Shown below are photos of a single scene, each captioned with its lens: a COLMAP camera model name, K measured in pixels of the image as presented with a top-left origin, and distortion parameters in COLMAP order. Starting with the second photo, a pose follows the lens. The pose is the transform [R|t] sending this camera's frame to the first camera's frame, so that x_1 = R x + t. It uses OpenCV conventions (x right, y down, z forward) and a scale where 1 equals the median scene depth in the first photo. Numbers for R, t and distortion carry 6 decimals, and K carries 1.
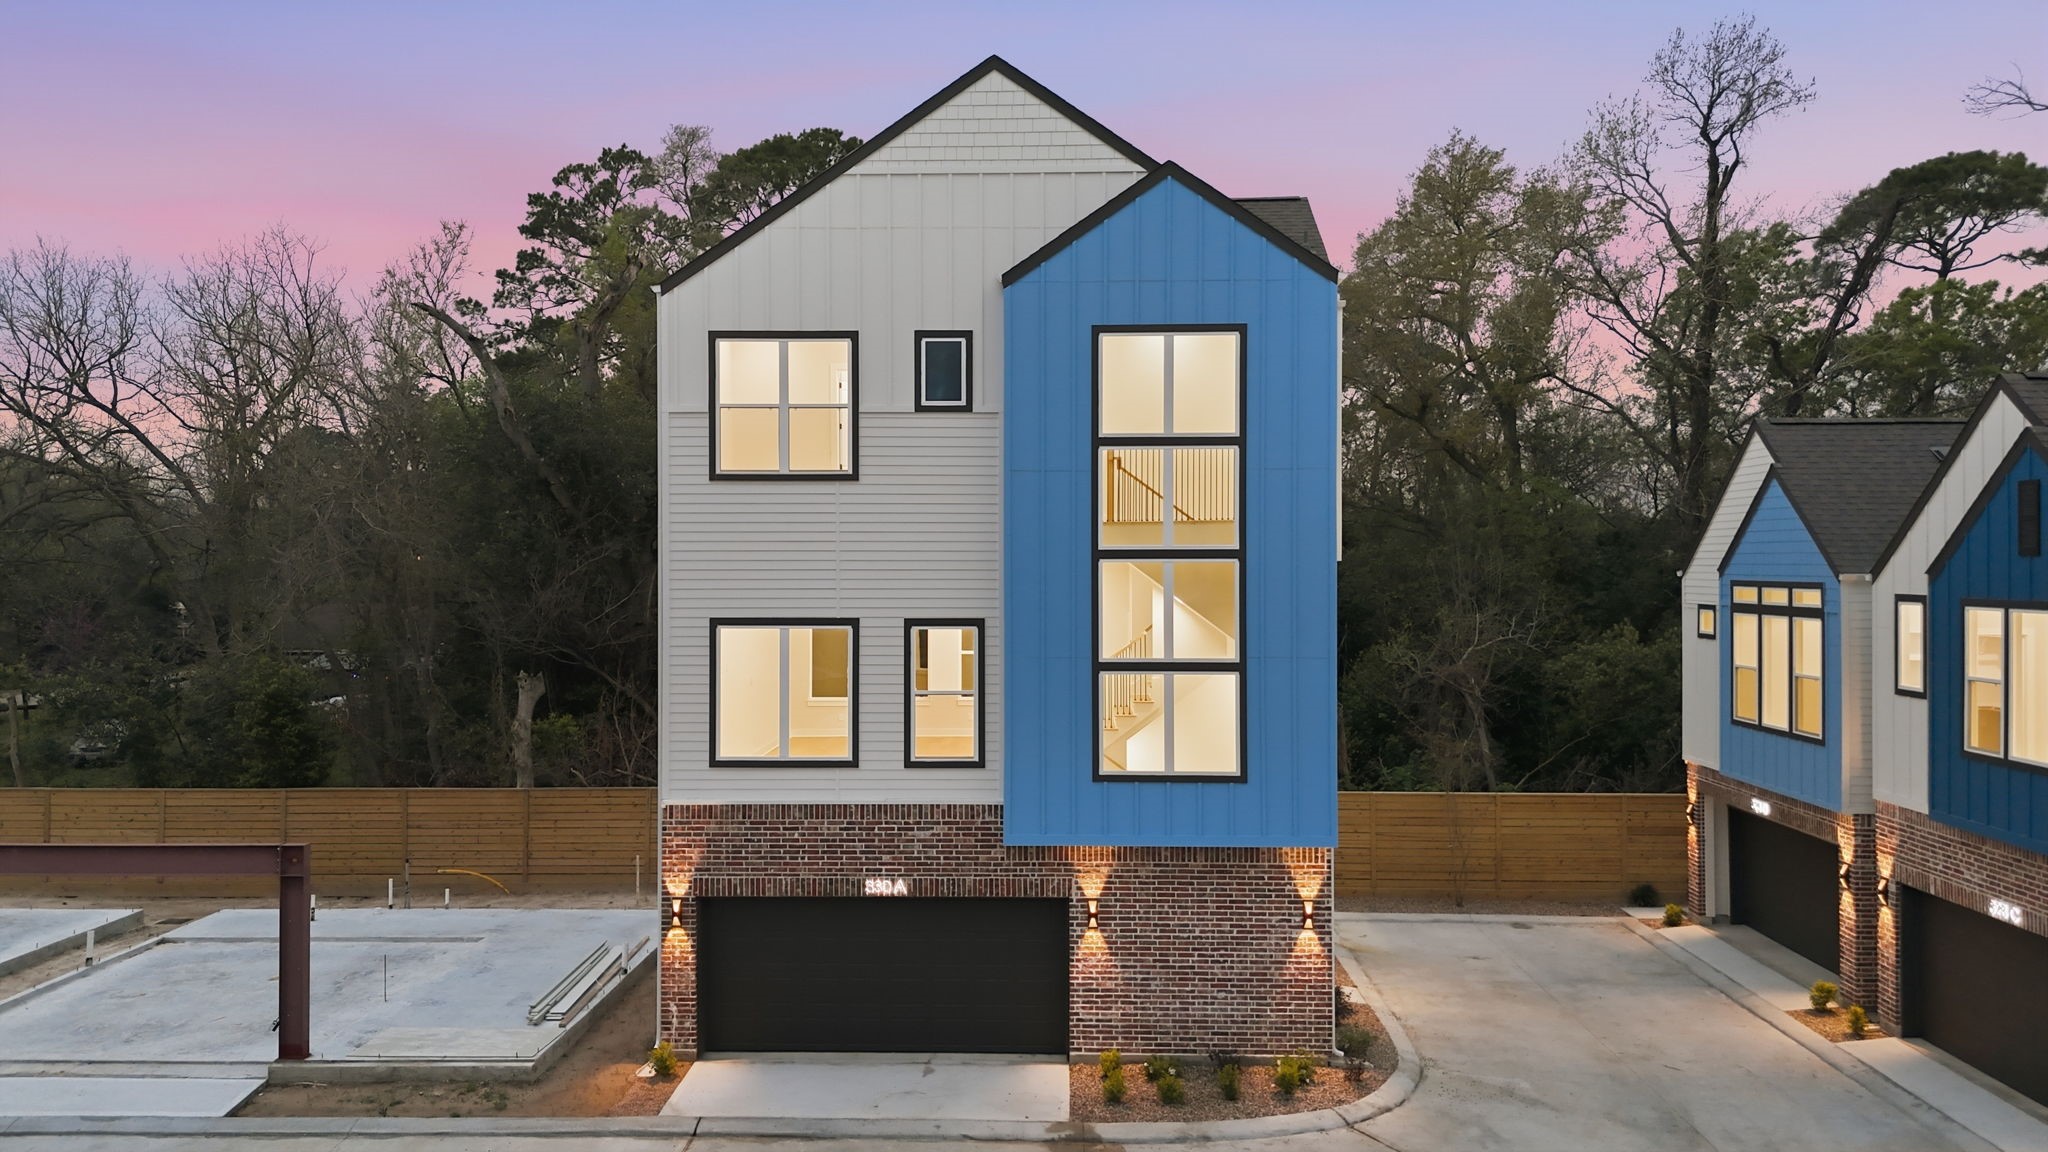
lens RADIAL K [[1514.7, 0, 1024.0], [0, 1514.7, 576.0], [0, 0, 1]] dist [0.121873, -0.141803]
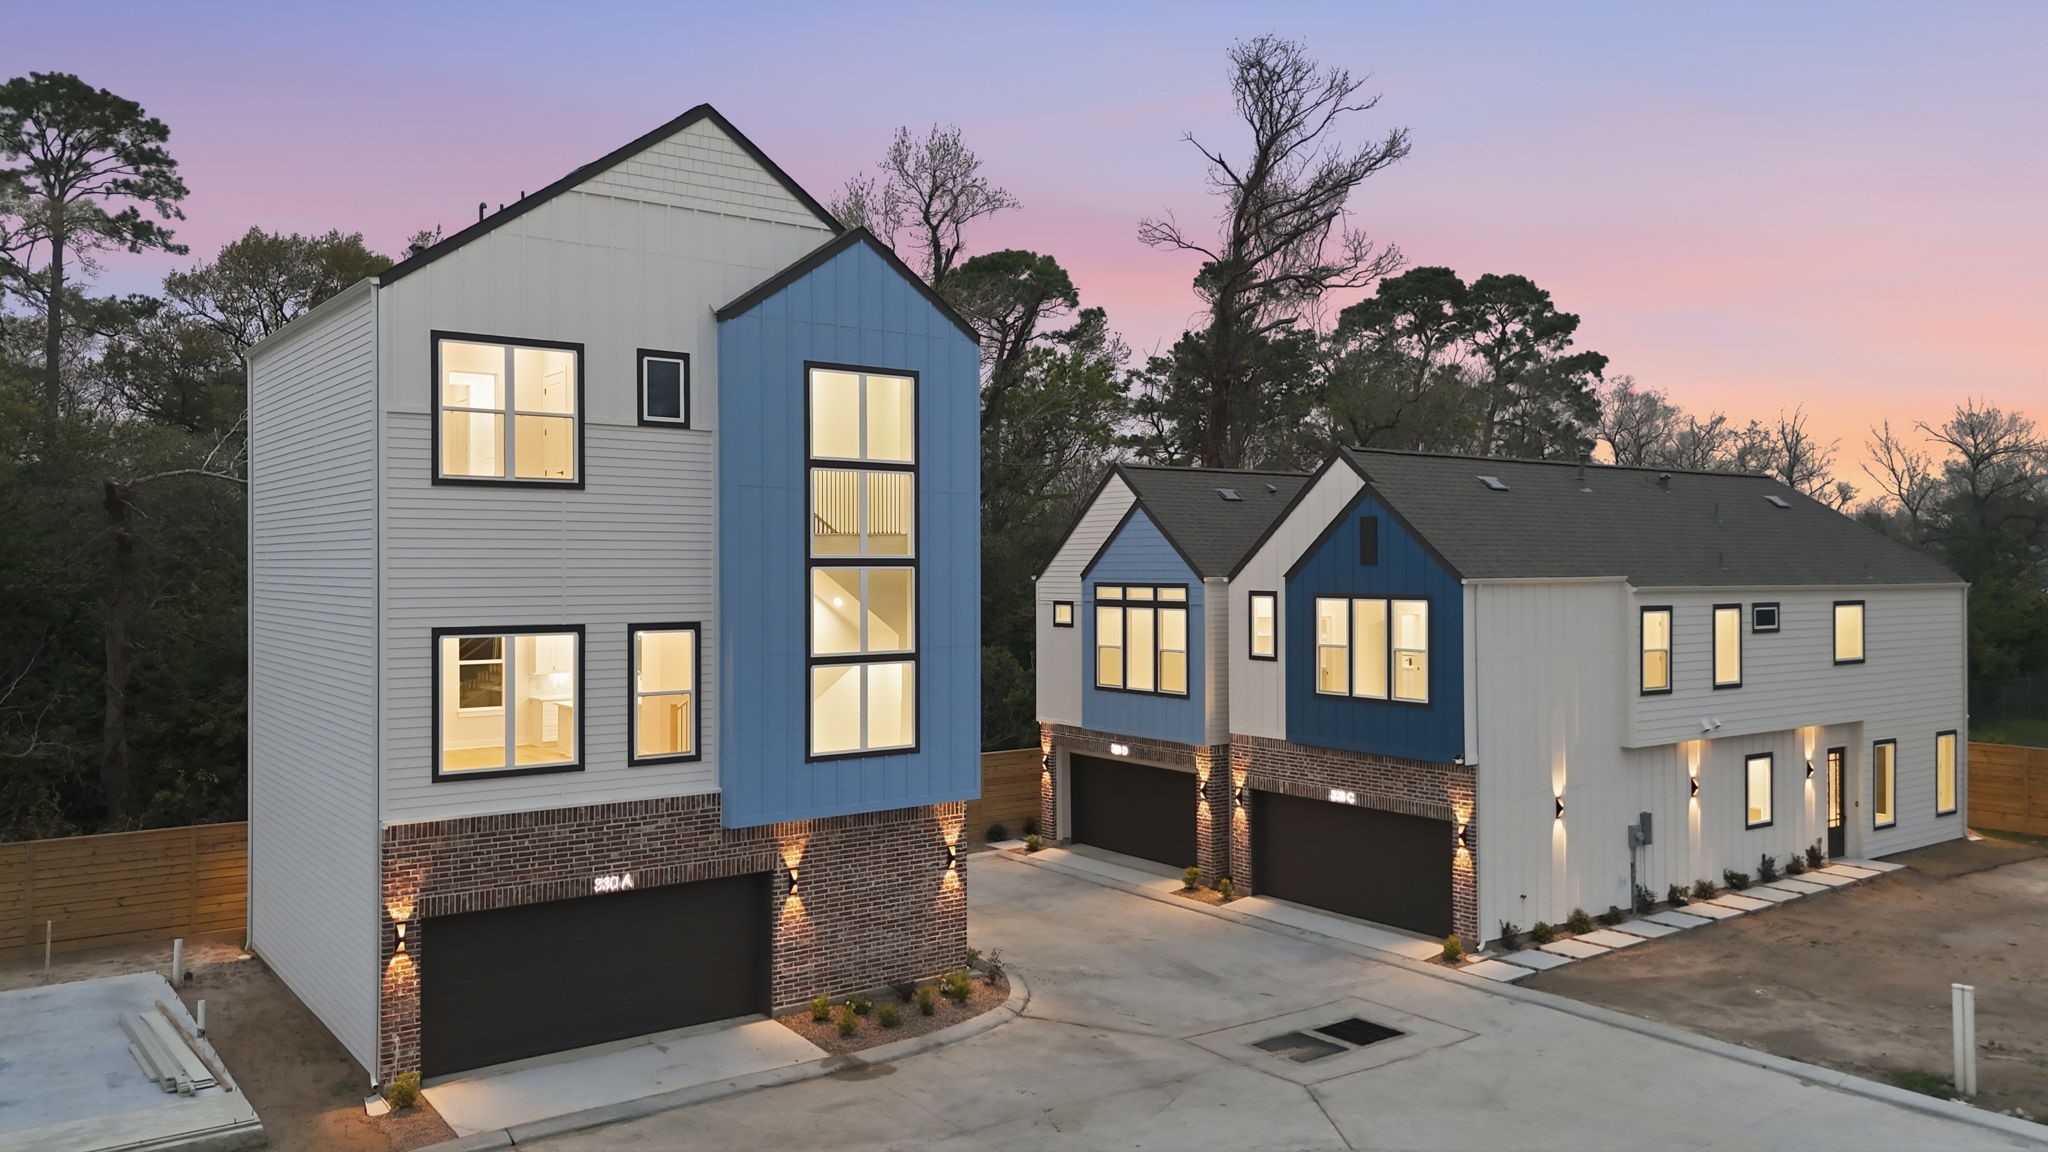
lens RADIAL K [[1514.7, 0, 1024.0], [0, 1514.7, 576.0], [0, 0, 1]] dist [0.121873, -0.141803]
pose [[0.789493, -0.003889, 0.613747, -0.509427], [0.006272, 0.999979, -0.001732, -0.001103], [-0.613728, 0.005217, 0.789501, 0.003515]]
